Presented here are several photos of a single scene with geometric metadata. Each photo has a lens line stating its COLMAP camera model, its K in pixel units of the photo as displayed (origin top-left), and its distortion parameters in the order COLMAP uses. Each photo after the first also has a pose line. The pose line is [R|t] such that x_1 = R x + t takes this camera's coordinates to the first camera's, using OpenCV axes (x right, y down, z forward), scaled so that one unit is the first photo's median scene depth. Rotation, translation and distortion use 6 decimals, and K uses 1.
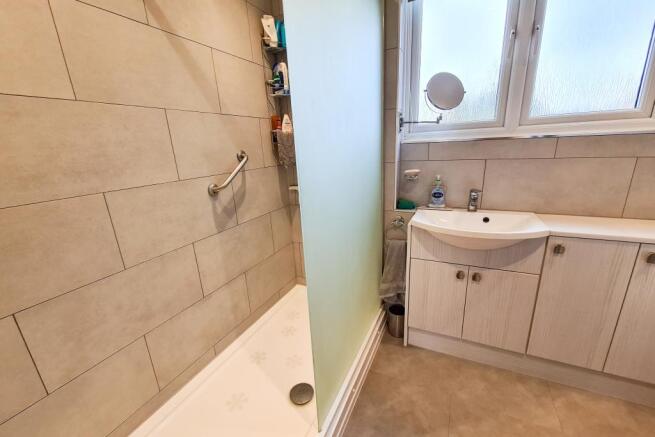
lens RADIAL K [[268.6, 0, 327.4], [0, 268.6, 220.4], [0, 0, 1]] dist [-0.001832, -0.000580]
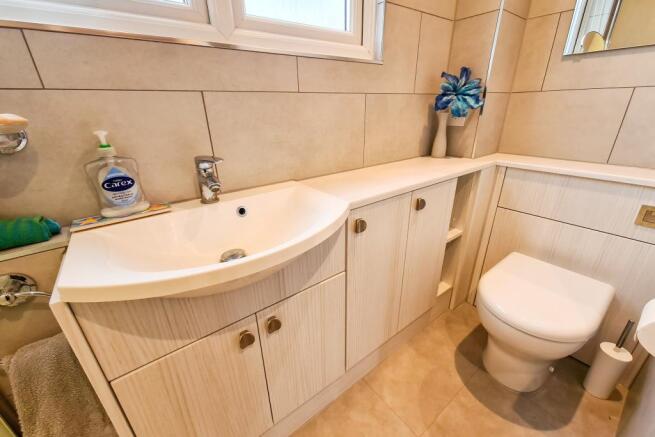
lens RADIAL K [[268.6, 0, 328.0], [0, 268.6, 219.4], [0, 0, 1]] dist [-0.001832, -0.000580]
pose [[0.453216, -0.310210, 0.835682, 0.218387], [0.244750, 0.944768, 0.217968, -0.058778], [-0.857142, 0.105747, 0.504109, 0.578903]]
